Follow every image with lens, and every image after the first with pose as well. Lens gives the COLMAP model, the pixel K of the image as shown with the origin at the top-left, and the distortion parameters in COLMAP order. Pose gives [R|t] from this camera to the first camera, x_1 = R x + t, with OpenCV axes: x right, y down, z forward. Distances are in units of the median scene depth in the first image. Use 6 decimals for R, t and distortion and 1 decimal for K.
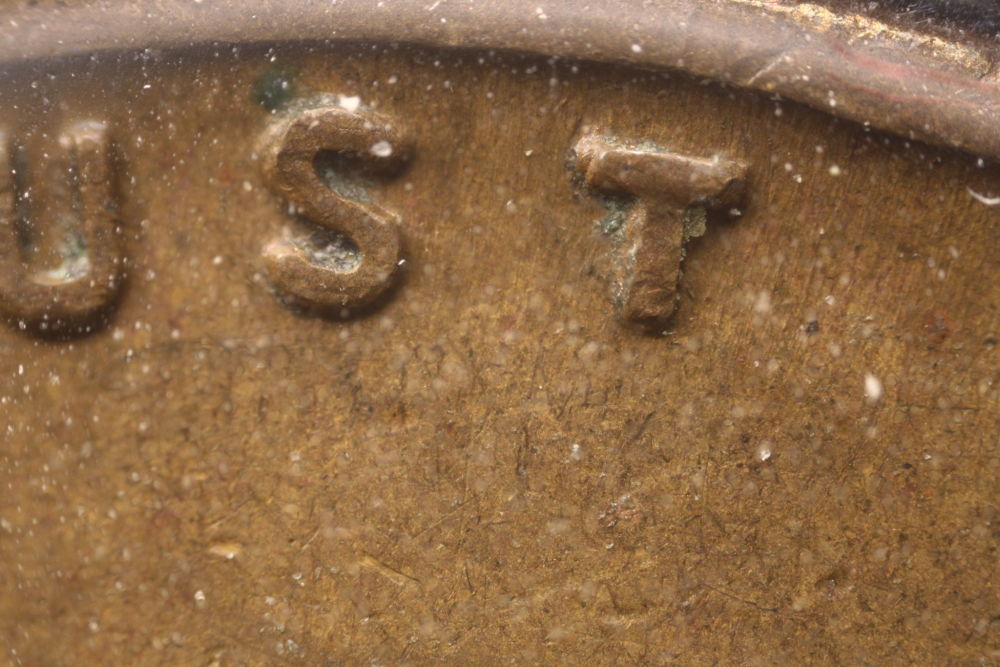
lens RADIAL K [[453.0, 0, 500.1], [0, 453.0, 330.3], [0, 0, 1]] dist [0.000407, -0.000252]
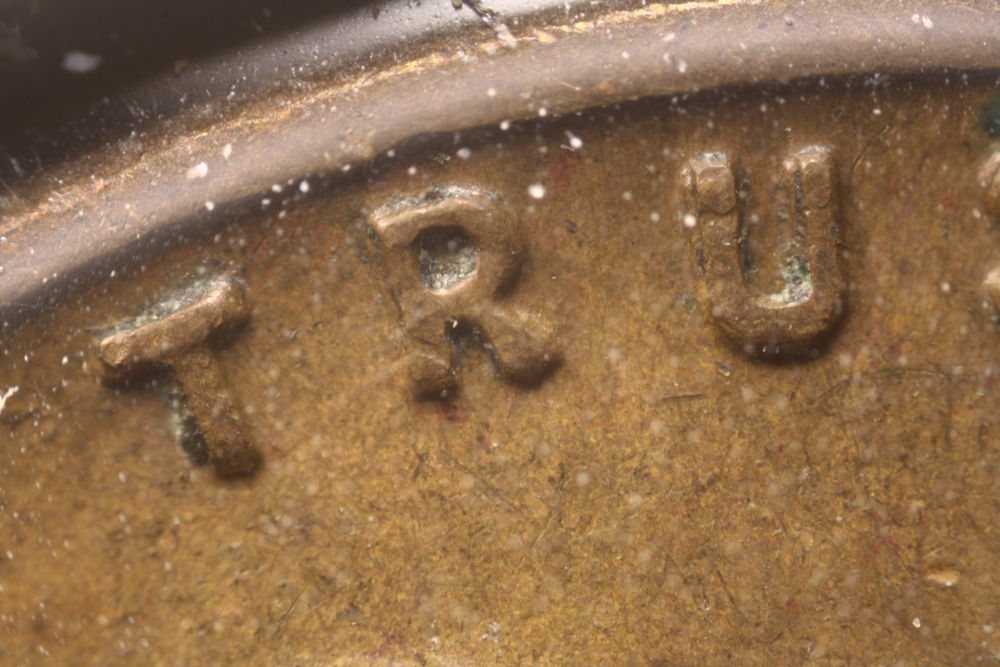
lens RADIAL K [[453.0, 0, 499.9], [0, 453.0, 336.8], [0, 0, 1]] dist [0.000407, -0.000252]
pose [[0.999813, 0.019295, -0.001512, -1.590737], [-0.019295, 0.999814, 0.000015, -0.026095], [0.001512, 0.000015, 0.999999, 0.000937]]
